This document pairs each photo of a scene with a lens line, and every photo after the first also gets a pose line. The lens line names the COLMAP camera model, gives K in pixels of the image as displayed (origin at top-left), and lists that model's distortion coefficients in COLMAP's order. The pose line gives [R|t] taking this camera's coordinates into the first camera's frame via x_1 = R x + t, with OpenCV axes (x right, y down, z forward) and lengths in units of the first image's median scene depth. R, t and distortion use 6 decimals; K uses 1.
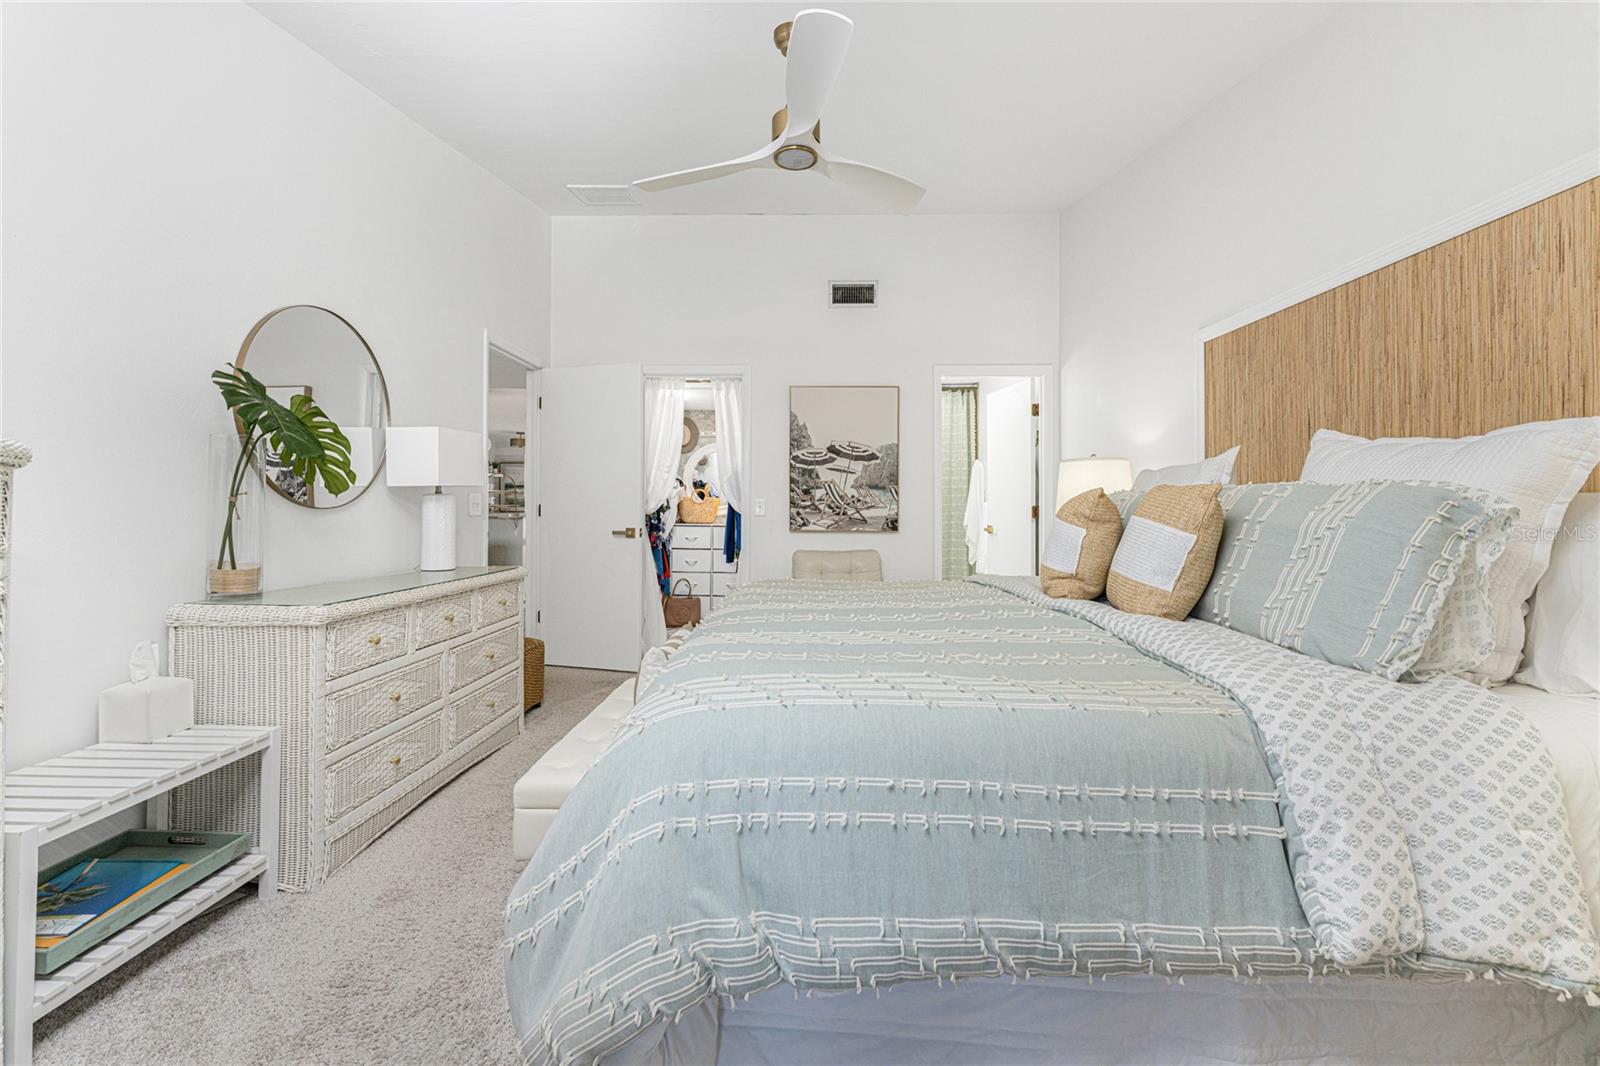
lens RADIAL K [[624.9, 0, 810.4], [0, 624.9, 504.4], [0, 0, 1]] dist [-0.000869, -0.000528]
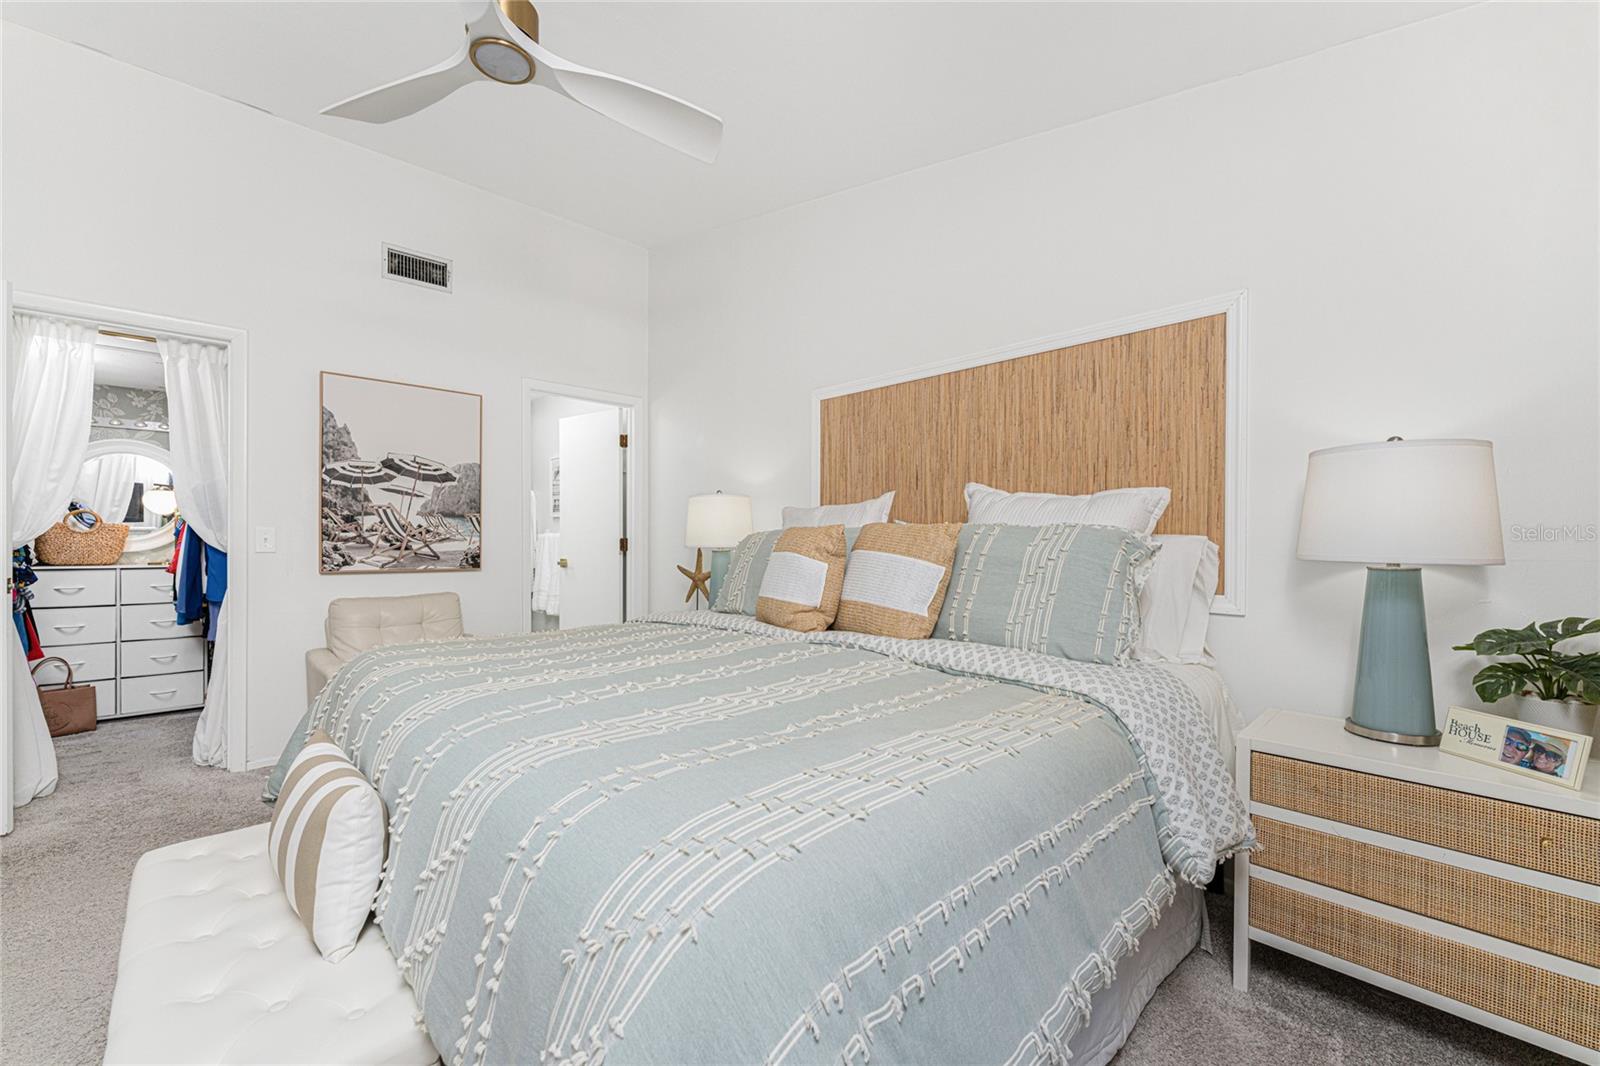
lens RADIAL K [[624.9, 0, 764.3], [0, 624.9, 541.6], [0, 0, 1]] dist [-0.000869, -0.000528]
pose [[0.734474, -0.001769, 0.678635, -0.147980], [-0.005171, 0.999953, 0.008202, -0.002102], [-0.678617, -0.009534, 0.734430, 0.127812]]
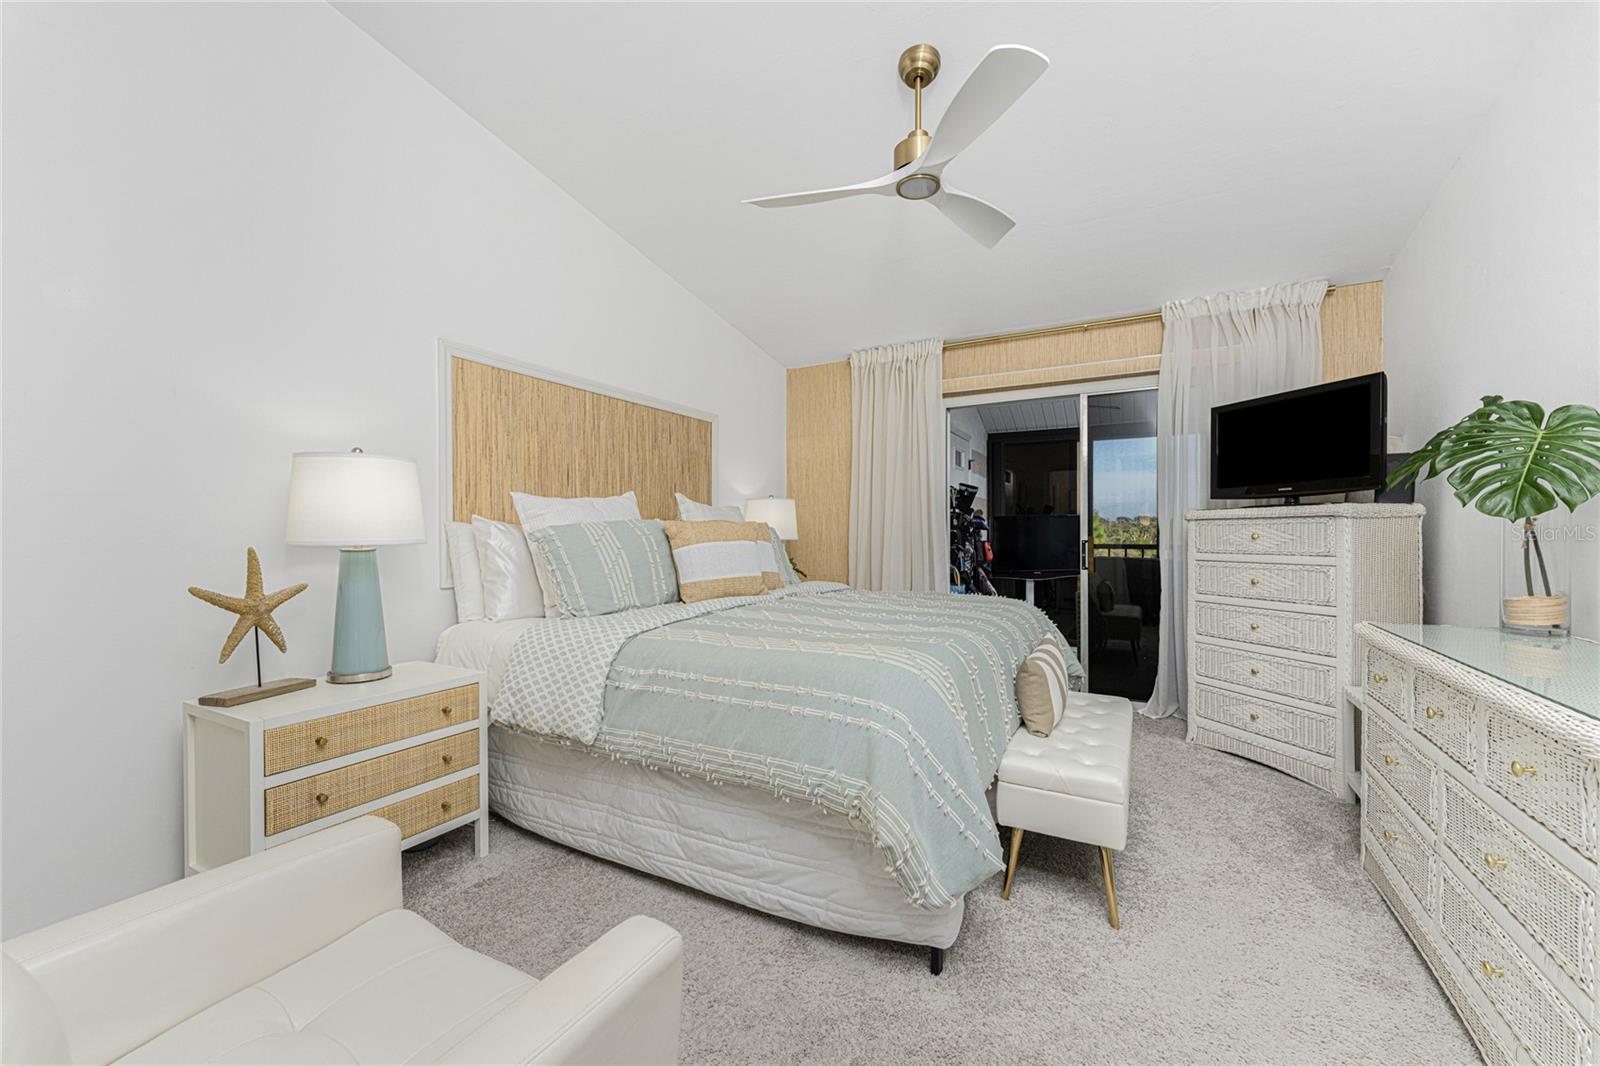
lens RADIAL K [[624.9, 0, 797.9], [0, 624.9, 532.8], [0, 0, 1]] dist [-0.000869, -0.000528]
pose [[-0.879174, -0.009004, 0.476416, -0.167315], [-0.010362, 0.999946, -0.000223, -0.000001], [-0.476388, -0.005133, -0.879220, 0.964734]]
